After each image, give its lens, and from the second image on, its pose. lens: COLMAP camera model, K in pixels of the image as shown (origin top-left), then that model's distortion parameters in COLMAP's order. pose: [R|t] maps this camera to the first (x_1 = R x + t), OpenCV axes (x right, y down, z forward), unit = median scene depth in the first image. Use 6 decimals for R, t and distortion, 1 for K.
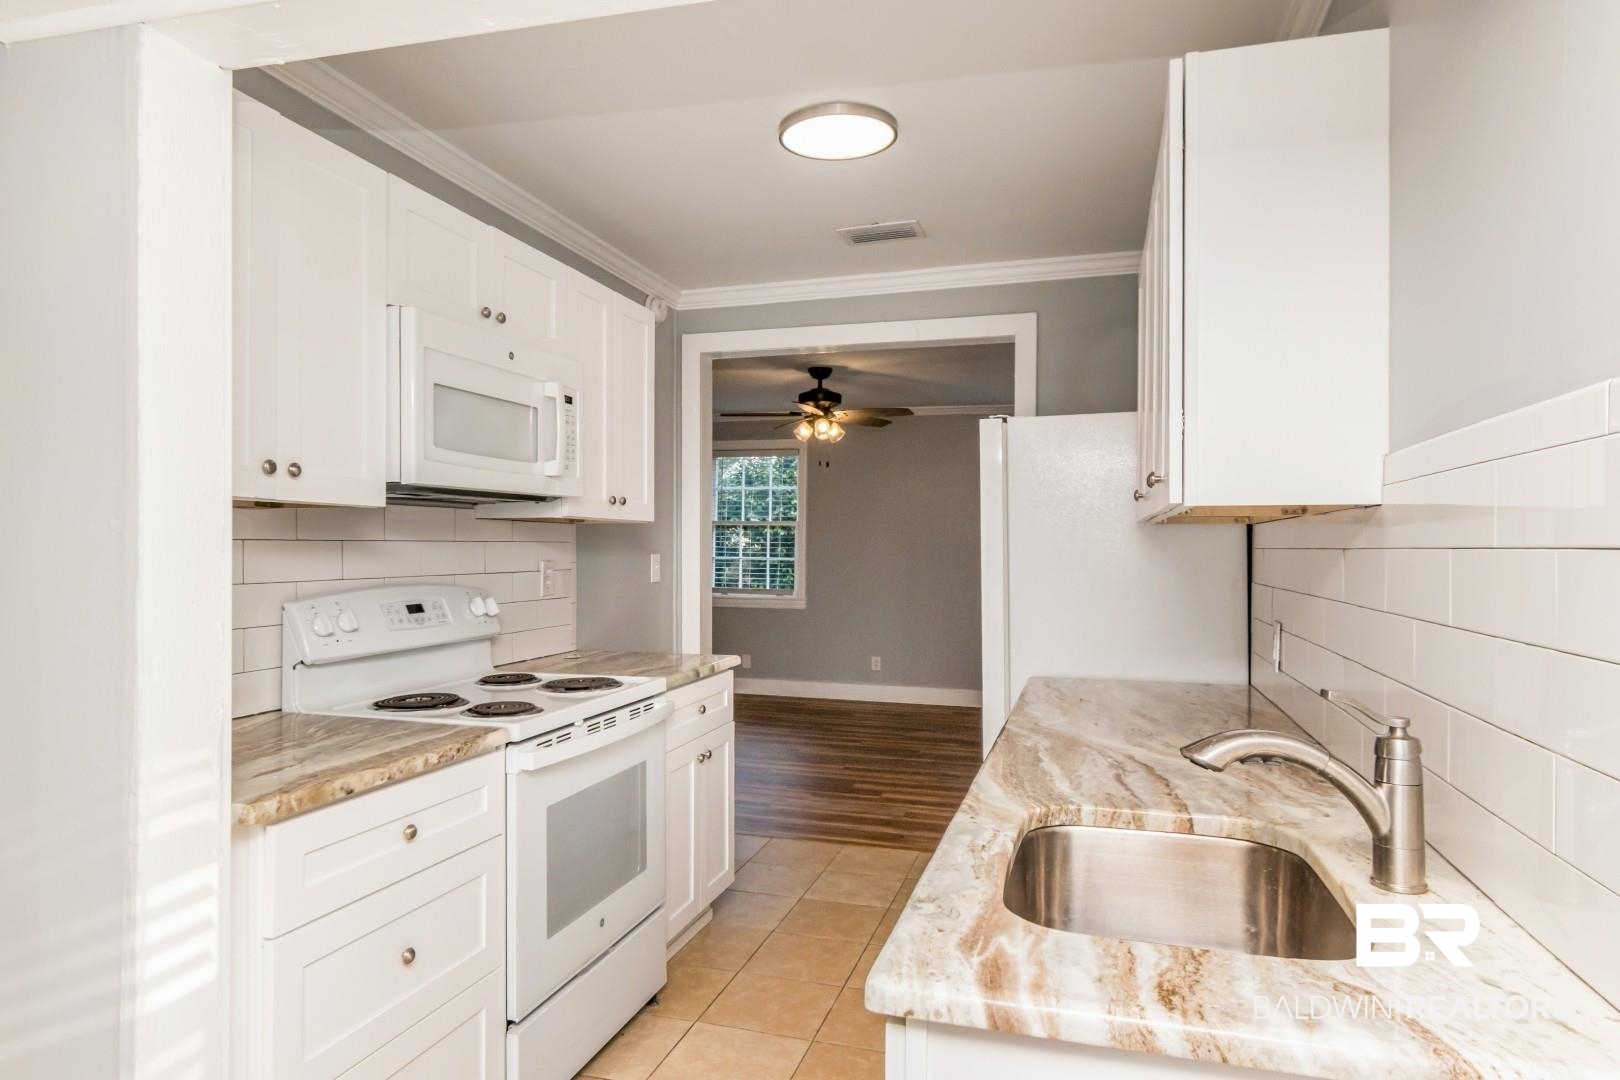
lens RADIAL K [[976.6, 0, 806.2], [0, 976.6, 552.5], [0, 0, 1]] dist [0.003193, 0.000168]
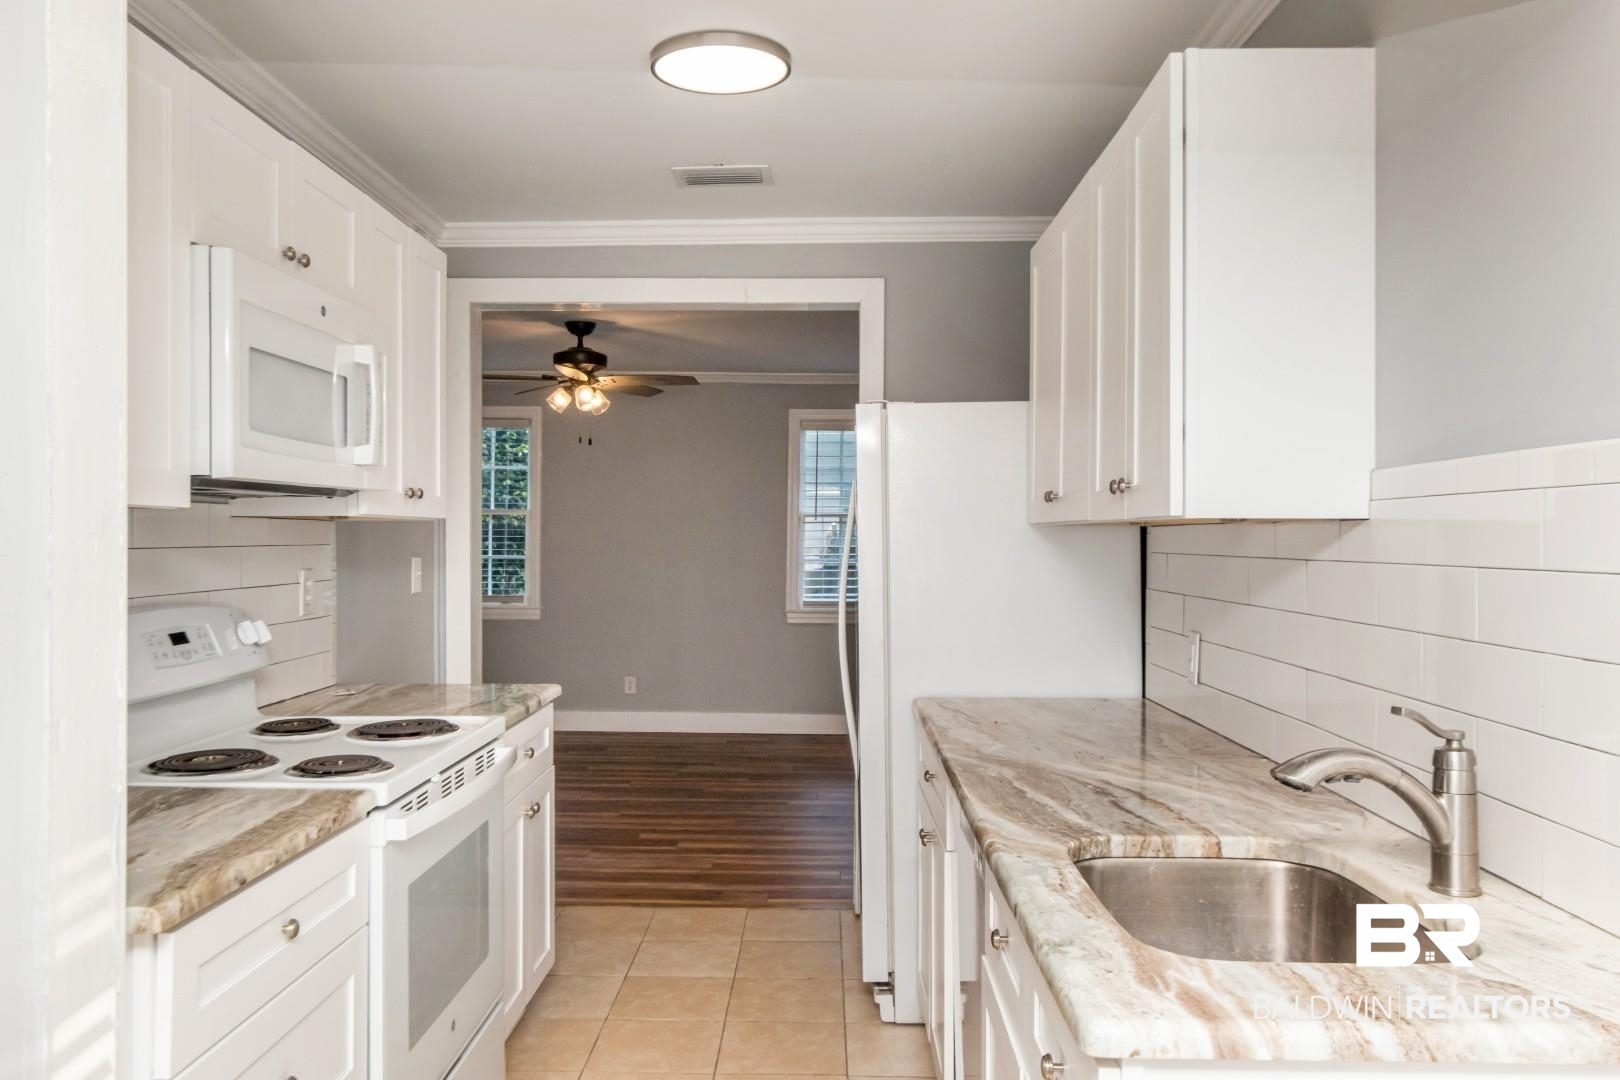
lens RADIAL K [[1208.8, 0, 805.2], [0, 1208.8, 544.2], [0, 0, 1]] dist [0.000296, 0.002834]
pose [[0.963951, -0.002637, 0.266067, -0.167298], [0.002381, 0.999996, 0.001285, -0.014069], [-0.266069, -0.000605, 0.963954, -0.027379]]
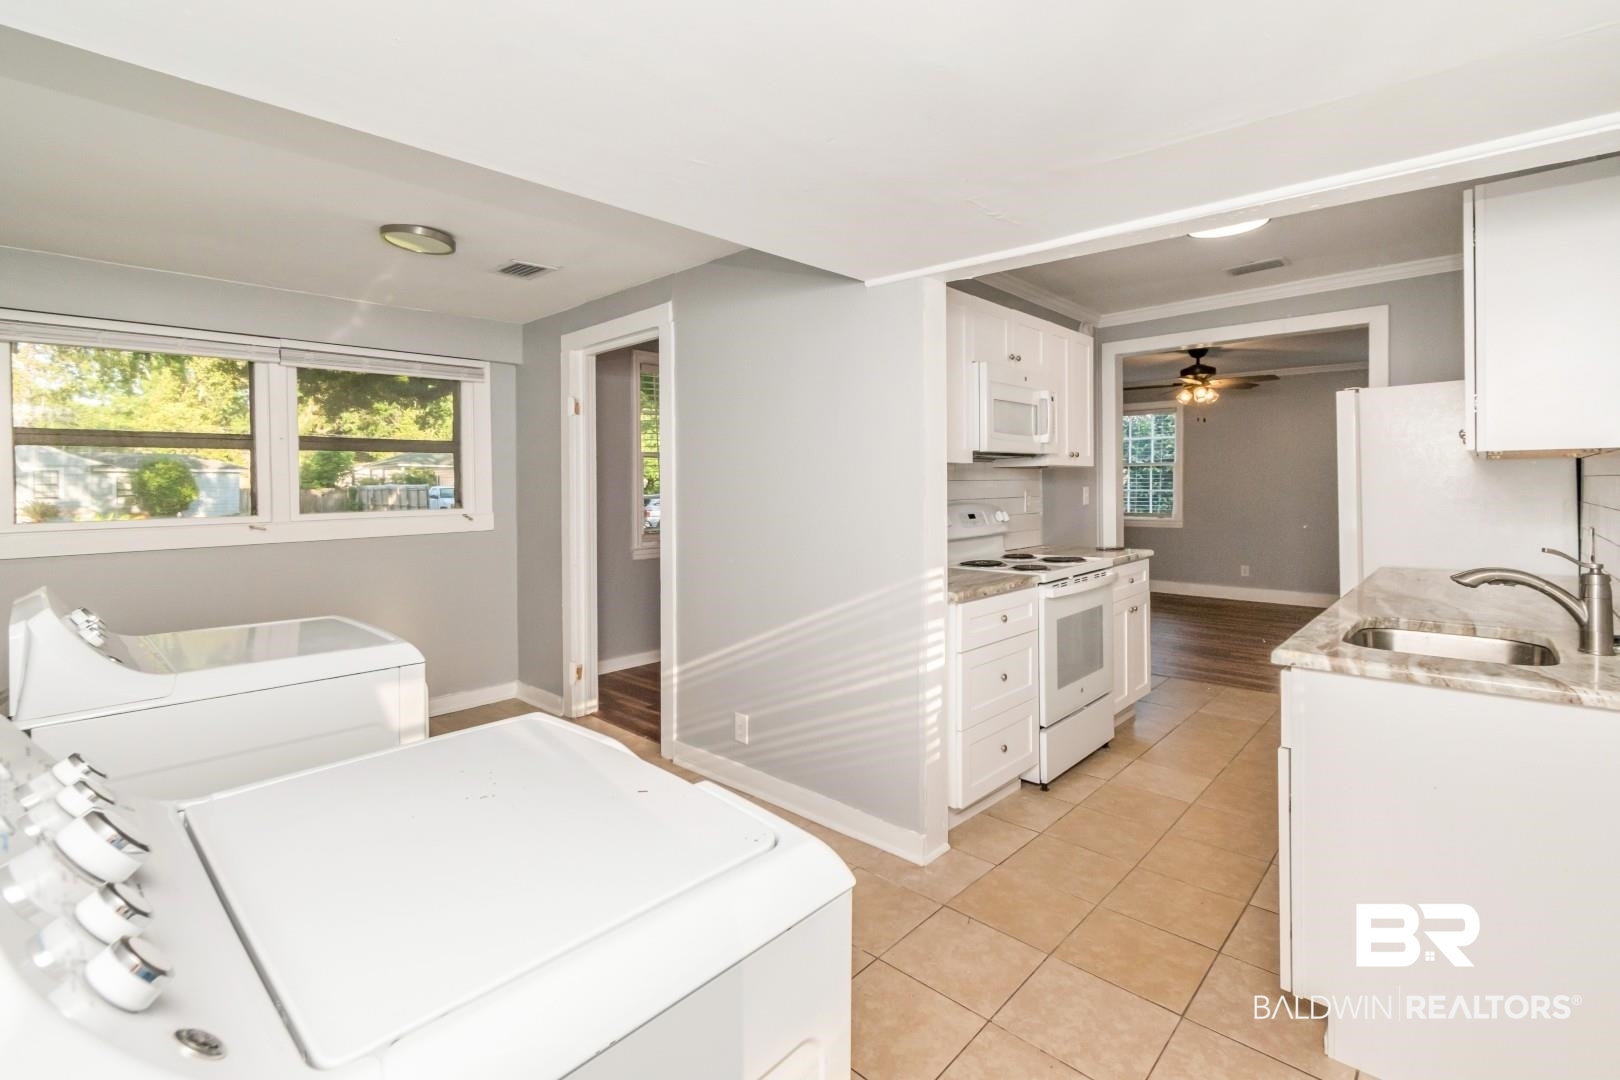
lens RADIAL K [[738.0, 0, 804.2], [0, 738.0, 496.5], [0, 0, 1]] dist [-0.000748, -0.000907]
pose [[0.896719, -0.006687, -0.442549, -0.054968], [0.011309, 0.999906, 0.007806, 0.004276], [0.442455, -0.012005, 0.896710, -0.385297]]
